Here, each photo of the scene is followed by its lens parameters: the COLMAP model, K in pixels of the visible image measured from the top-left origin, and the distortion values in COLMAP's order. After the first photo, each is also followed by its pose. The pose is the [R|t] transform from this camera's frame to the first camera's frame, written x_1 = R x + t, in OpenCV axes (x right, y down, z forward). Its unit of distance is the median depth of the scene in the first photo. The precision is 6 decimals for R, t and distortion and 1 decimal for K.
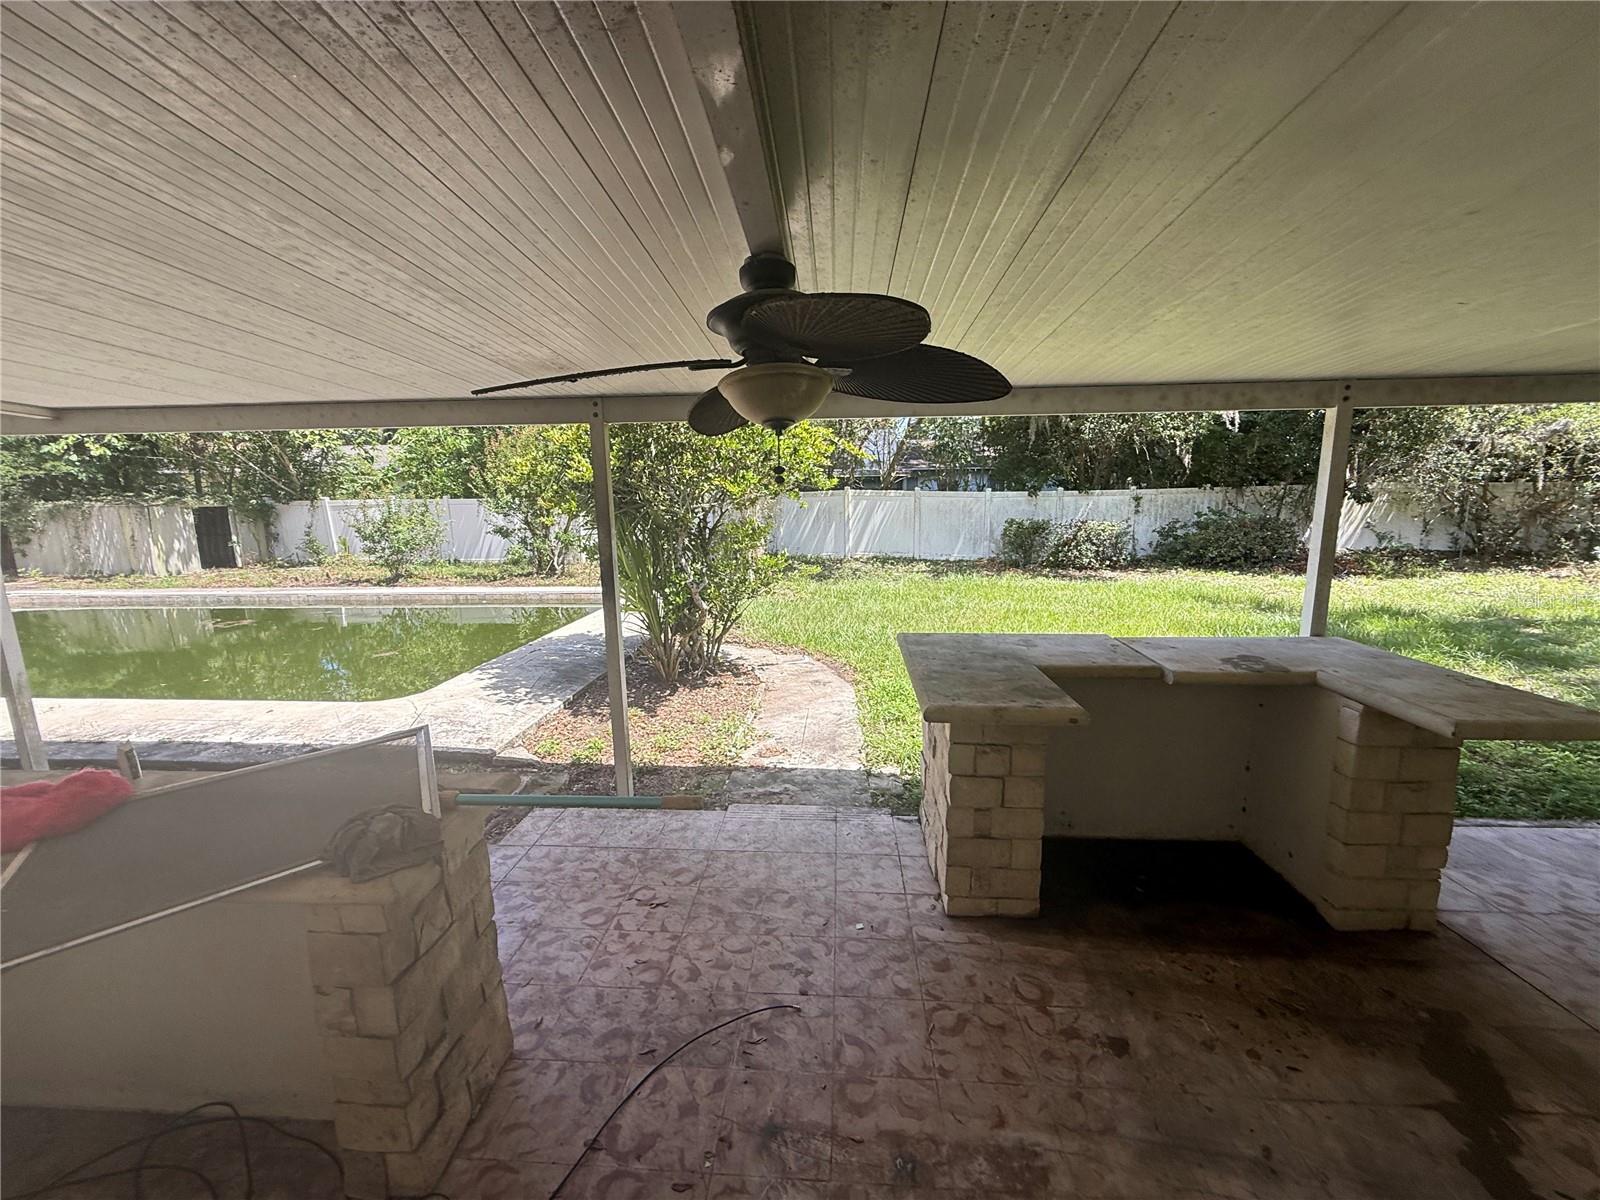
lens RADIAL K [[636.0, 0, 797.8], [0, 636.0, 605.3], [0, 0, 1]] dist [0.000069, 0.000387]
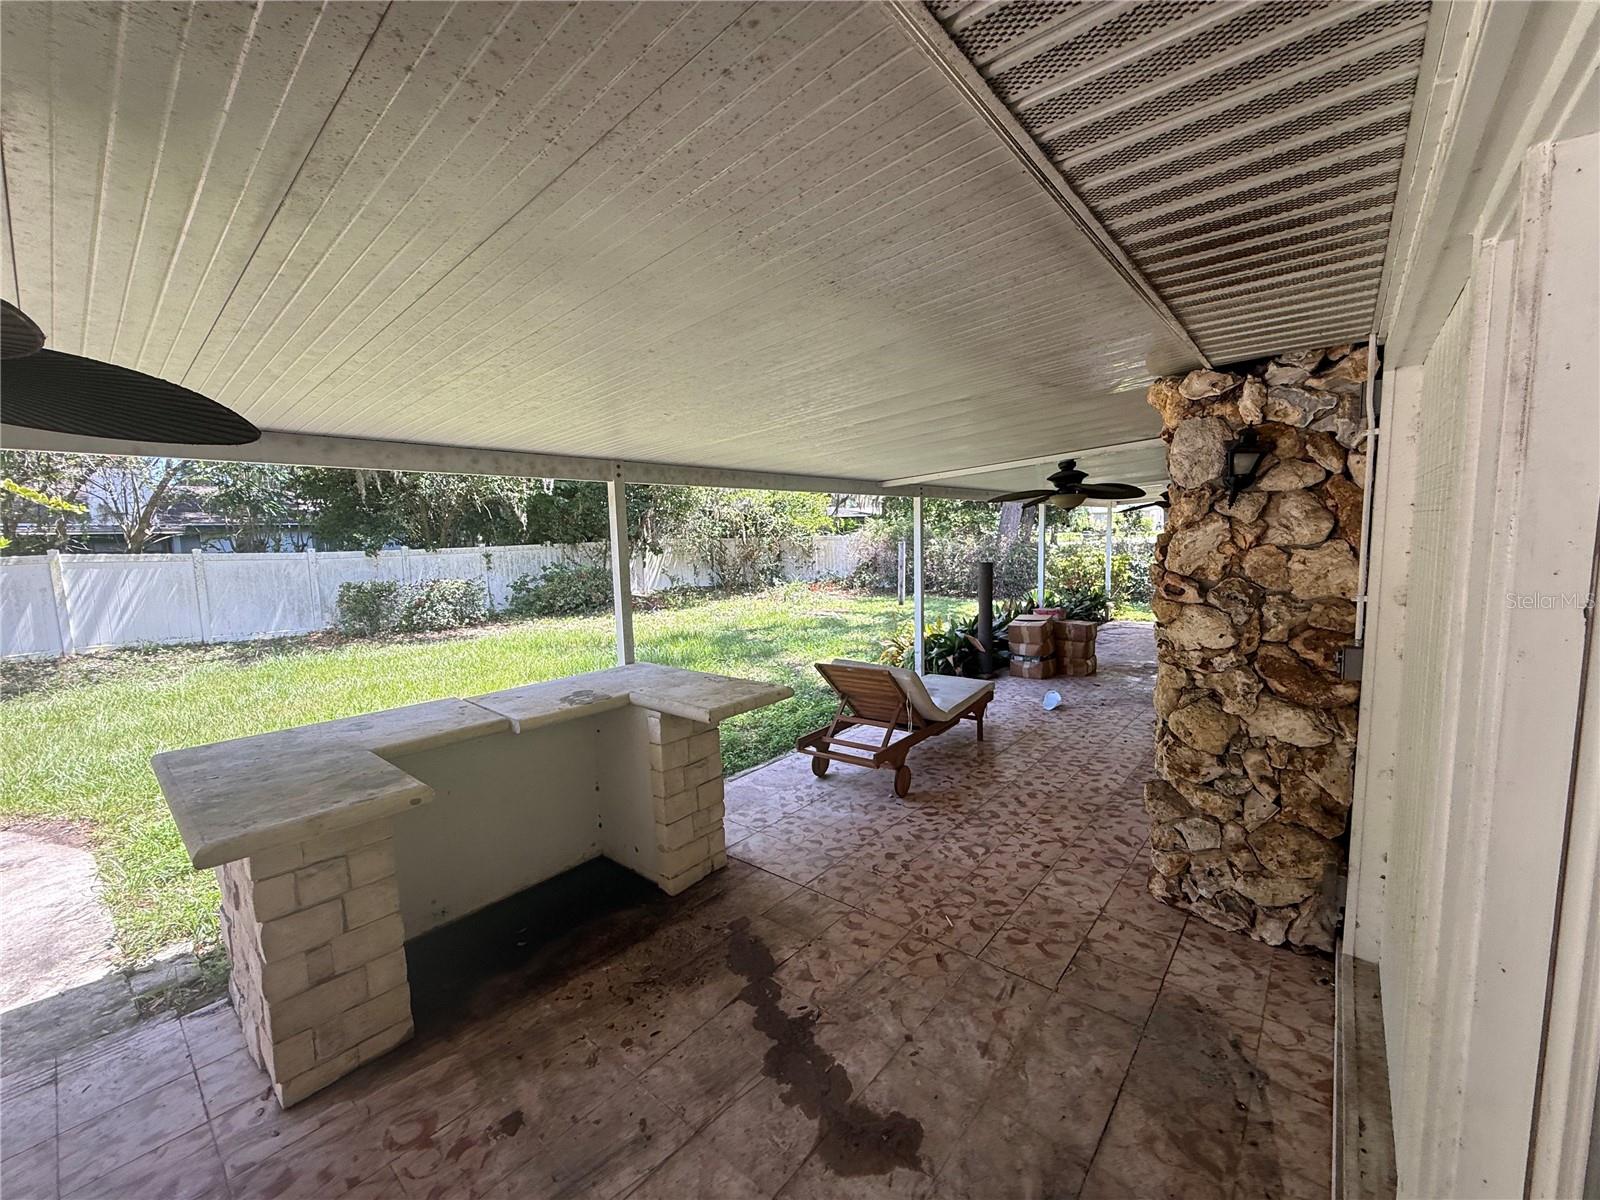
lens RADIAL K [[636.0, 0, 797.8], [0, 636.0, 605.3], [0, 0, 1]] dist [0.000069, 0.000387]
pose [[0.597214, -0.089151, 0.797112, 0.018886], [0.159091, 0.987225, -0.008781, -0.000293], [-0.786146, 0.132057, 0.603767, -0.005902]]
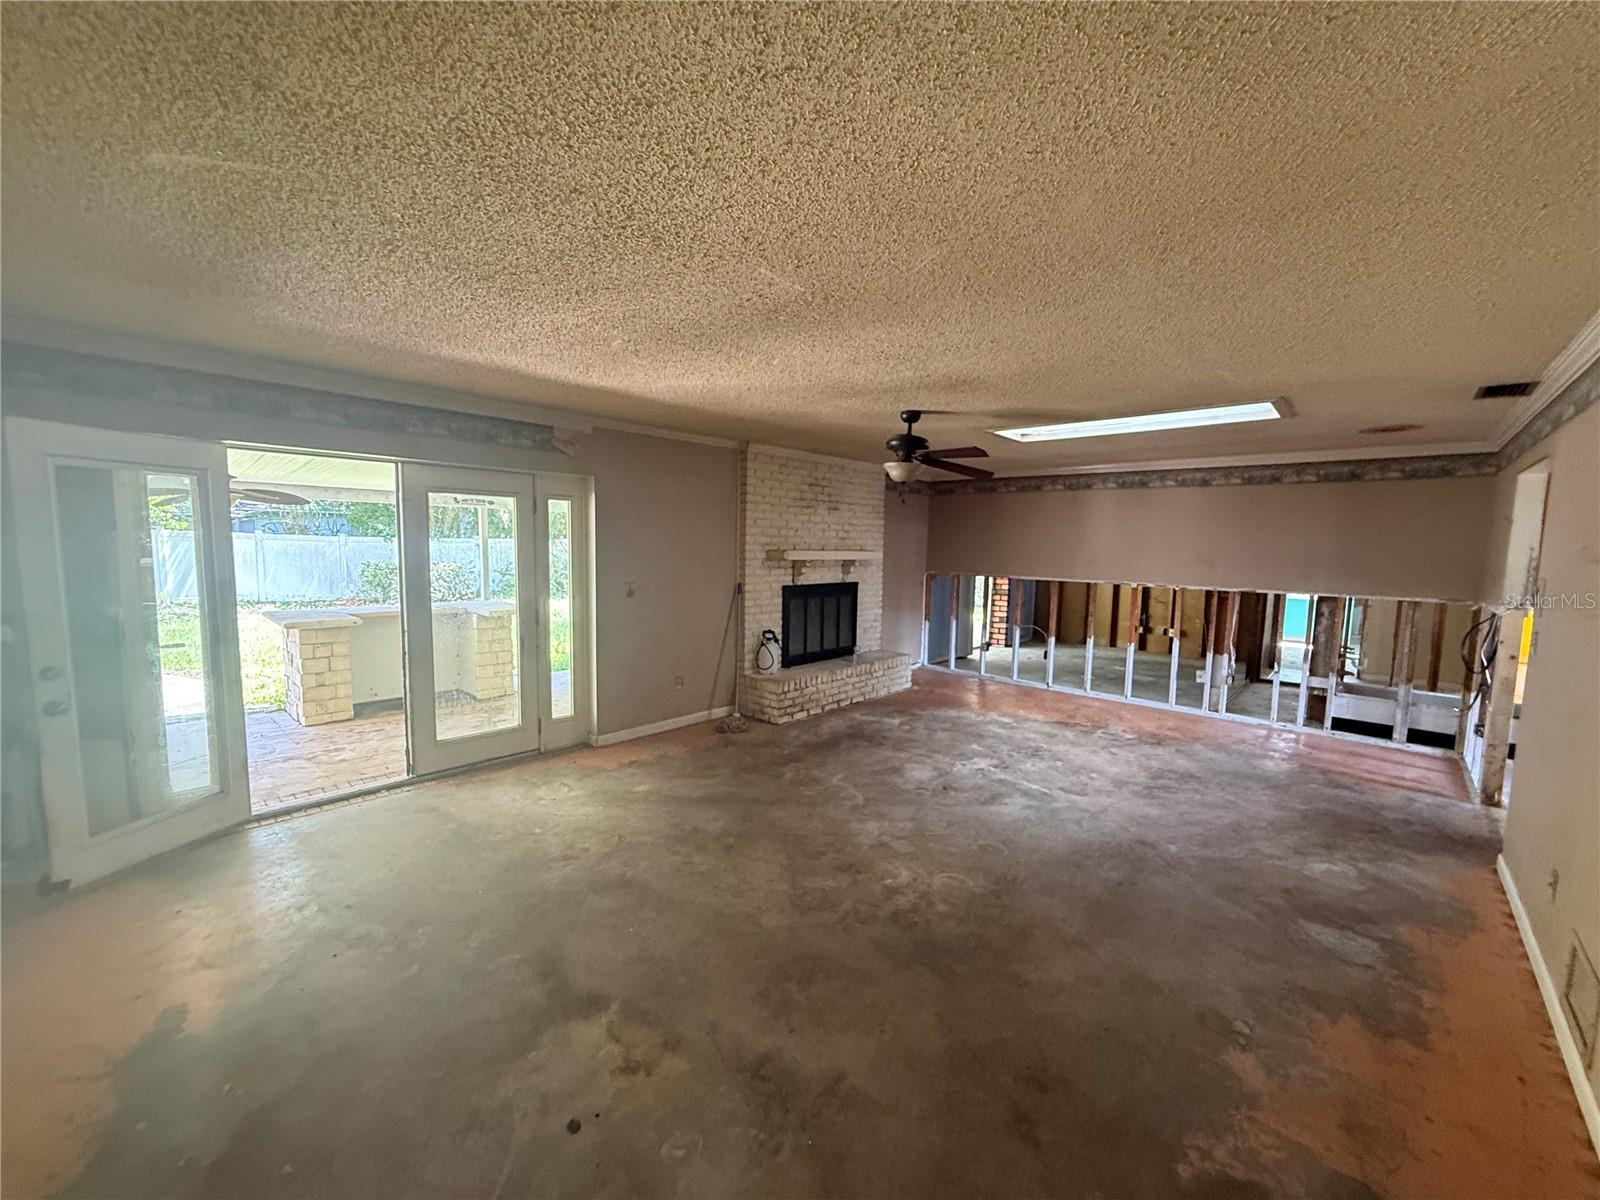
lens RADIAL K [[636.0, 0, 797.8], [0, 636.0, 605.3], [0, 0, 1]] dist [0.000069, 0.000387]
pose [[0.629346, -0.050428, 0.775487, -0.141854], [0.108854, 0.993775, -0.023718, 0.115267], [-0.769464, 0.099342, 0.630918, -0.653488]]
